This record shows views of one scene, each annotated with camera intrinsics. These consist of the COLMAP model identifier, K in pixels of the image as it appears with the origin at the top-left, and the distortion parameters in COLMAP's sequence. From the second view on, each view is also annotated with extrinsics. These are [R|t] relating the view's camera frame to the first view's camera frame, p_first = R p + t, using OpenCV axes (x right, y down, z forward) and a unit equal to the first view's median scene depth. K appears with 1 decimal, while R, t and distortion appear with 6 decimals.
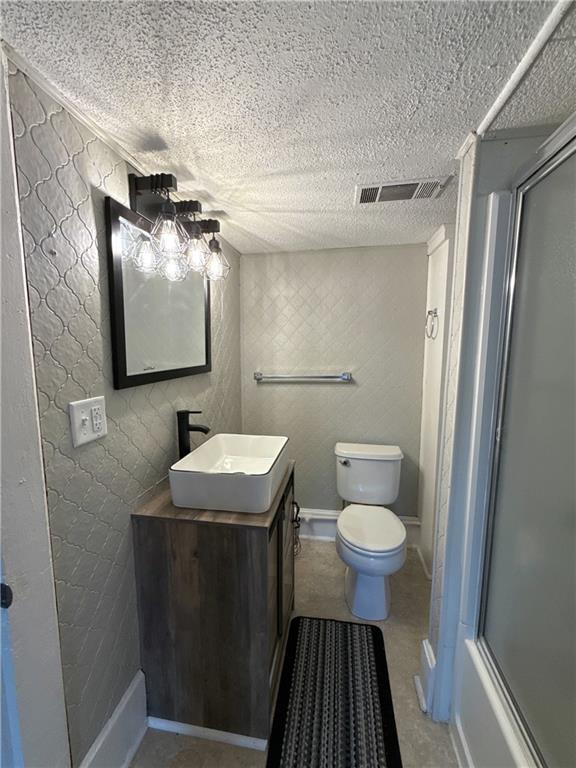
lens RADIAL K [[323.9, 0, 285.7], [0, 323.9, 384.6], [0, 0, 1]] dist [0.000996, -0.000700]
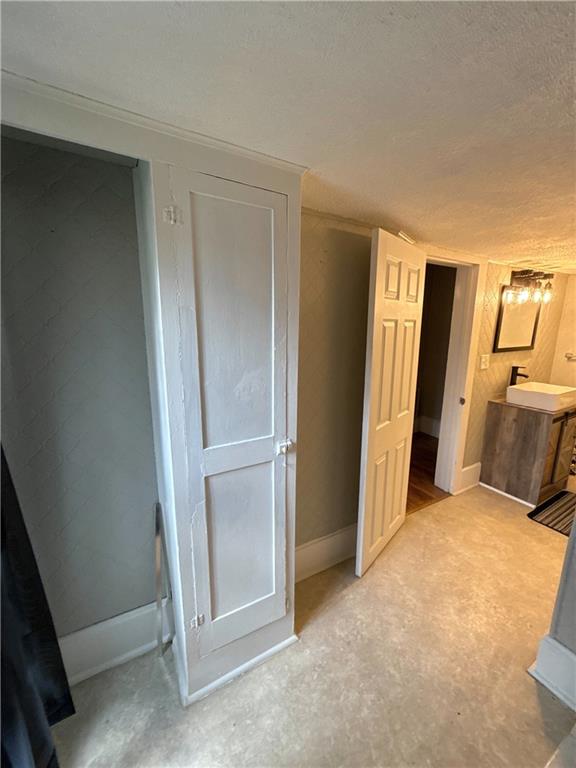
lens RADIAL K [[309.6, 0, 283.6], [0, 309.6, 380.1], [0, 0, 1]] dist [-0.004302, 0.000811]
pose [[0.641526, 0.151409, -0.752010, 0.266840], [-0.096505, 0.988469, 0.116691, 0.080332], [0.761006, -0.002287, 0.648740, -1.569738]]
